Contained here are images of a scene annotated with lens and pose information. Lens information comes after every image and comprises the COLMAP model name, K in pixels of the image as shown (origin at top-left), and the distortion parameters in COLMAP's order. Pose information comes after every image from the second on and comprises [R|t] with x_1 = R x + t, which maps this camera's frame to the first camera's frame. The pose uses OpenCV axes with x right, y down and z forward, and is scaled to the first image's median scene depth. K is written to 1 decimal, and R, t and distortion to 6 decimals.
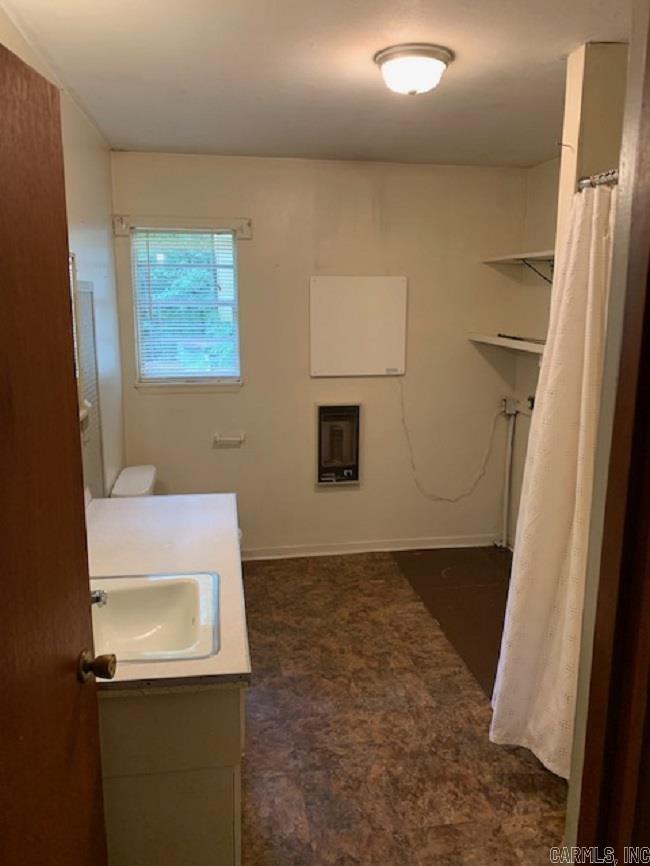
lens RADIAL K [[663.2, 0, 325.0], [0, 663.2, 433.0], [0, 0, 1]] dist [-0.000222, -0.001412]
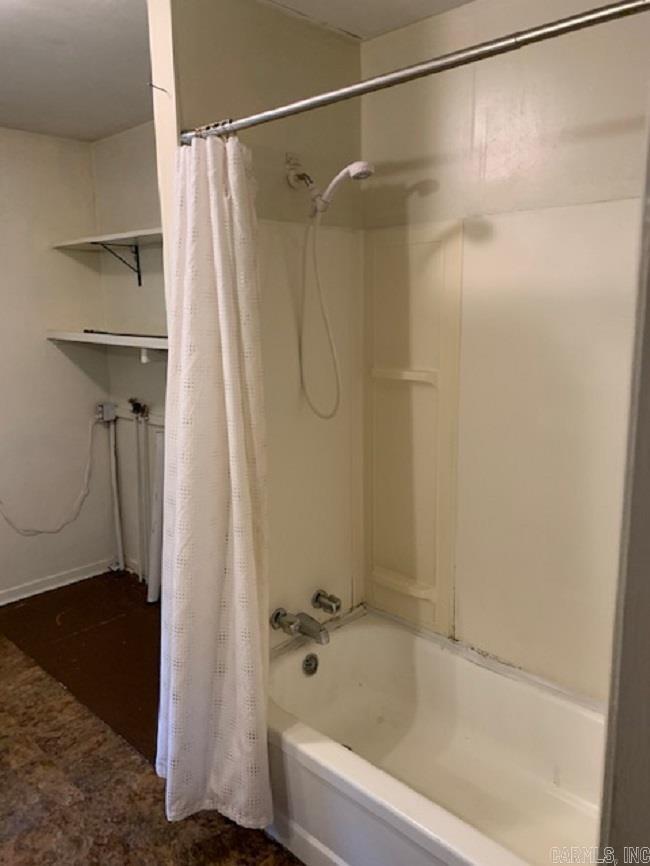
lens RADIAL K [[663.2, 0, 325.0], [0, 663.2, 433.0], [0, 0, 1]] dist [-0.000222, -0.001412]
pose [[0.804116, -0.126298, 0.580901, -0.005753], [0.131909, 0.990719, 0.032804, -0.004795], [-0.579653, 0.050248, 0.813313, 0.170674]]
